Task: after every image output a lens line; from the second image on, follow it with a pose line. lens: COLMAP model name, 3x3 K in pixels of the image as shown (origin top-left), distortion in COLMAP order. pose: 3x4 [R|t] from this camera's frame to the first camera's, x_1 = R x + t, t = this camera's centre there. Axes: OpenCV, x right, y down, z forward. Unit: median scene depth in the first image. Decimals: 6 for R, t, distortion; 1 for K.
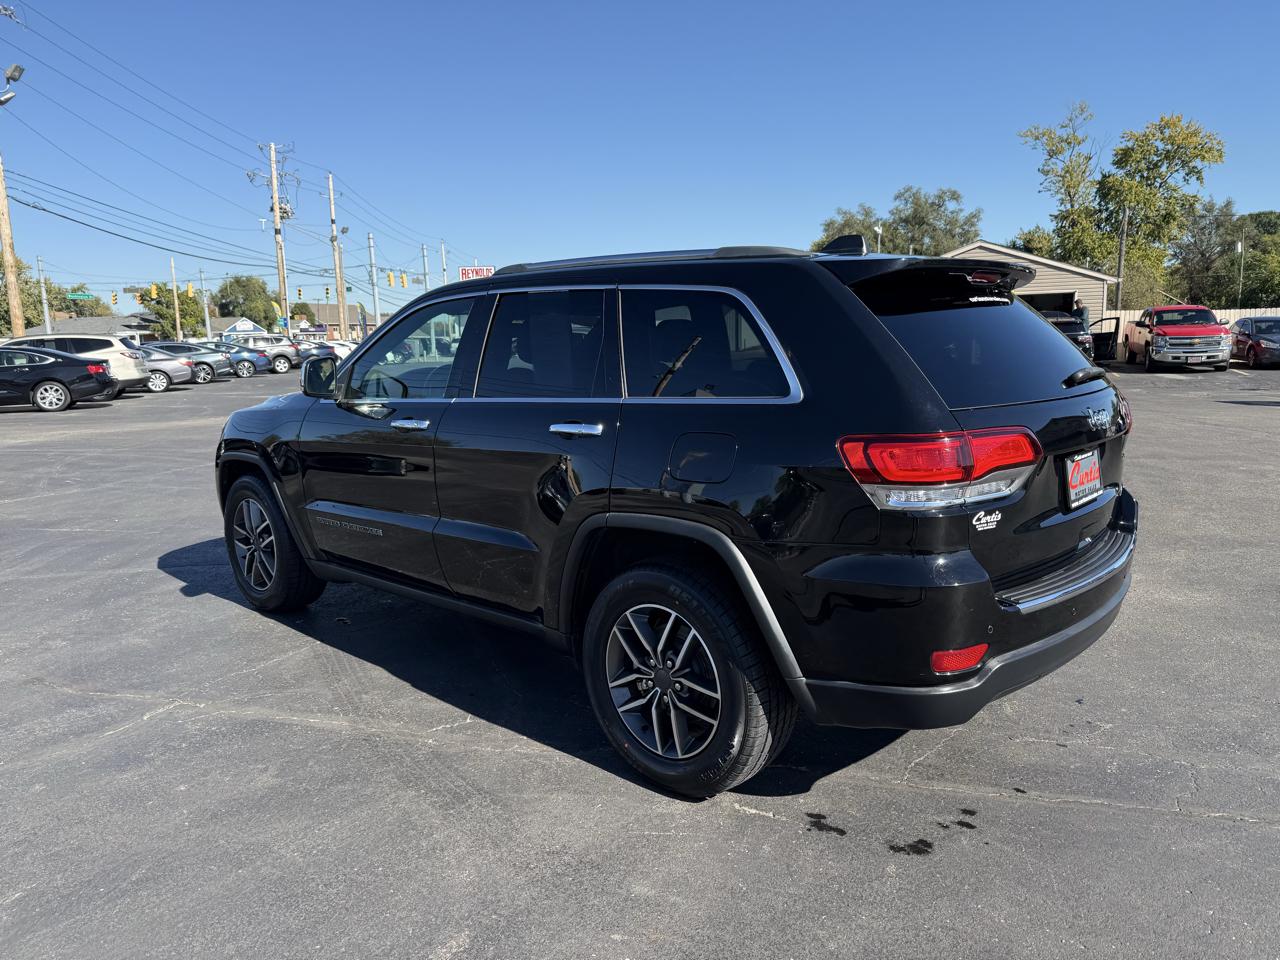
lens RADIAL K [[898.7, 0, 650.7], [0, 898.7, 486.6], [0, 0, 1]] dist [0.049116, -0.064224]
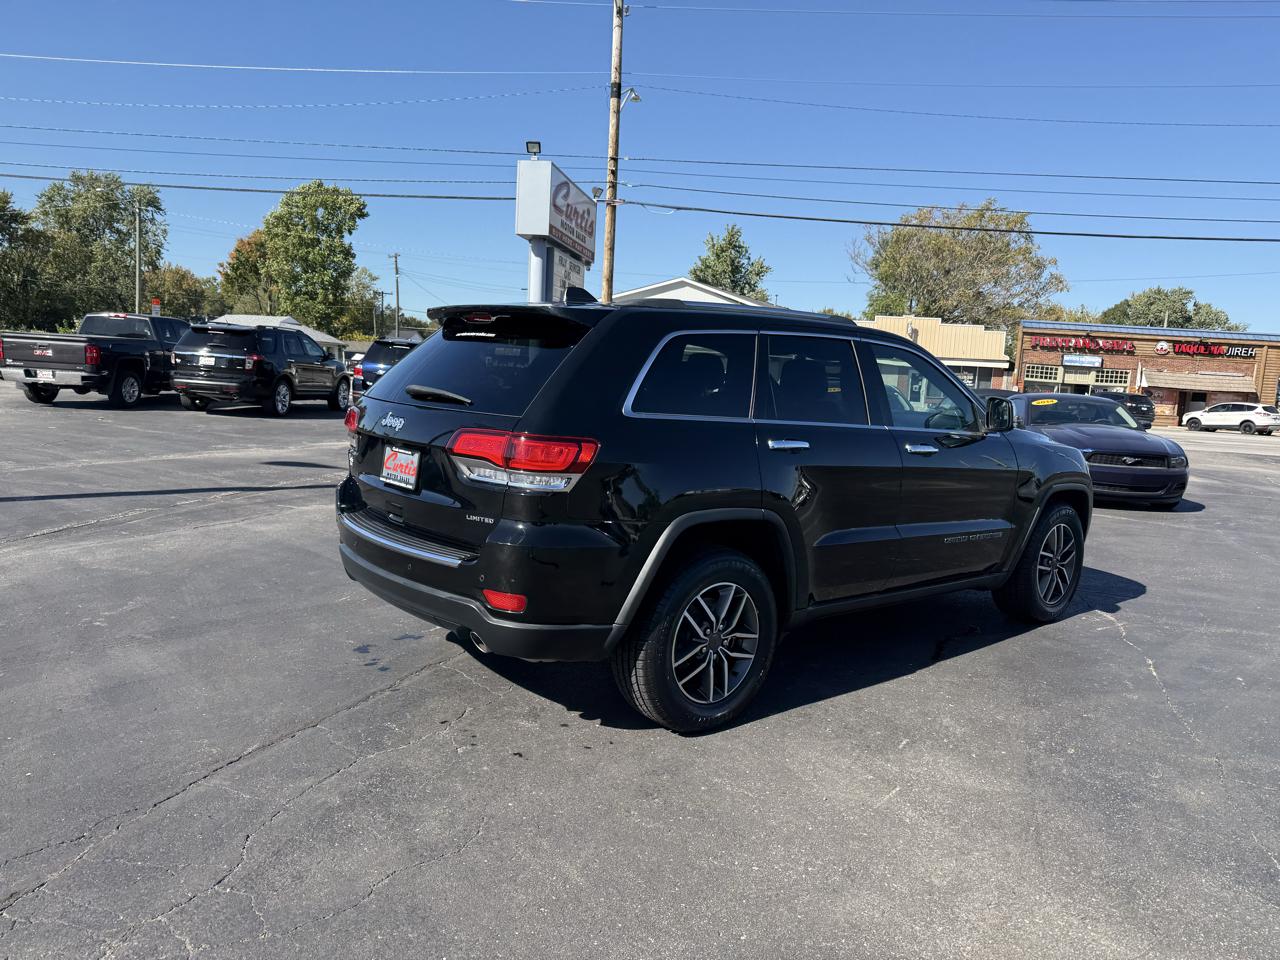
lens RADIAL K [[898.7, 0, 648.5], [0, 898.7, 478.4], [0, 0, 1]] dist [0.049116, -0.064224]
pose [[-0.118563, 0.136968, -0.983454, 0.203480], [-0.219561, 0.962307, 0.160493, -0.033350], [0.968367, 0.234957, -0.084021, 0.173459]]
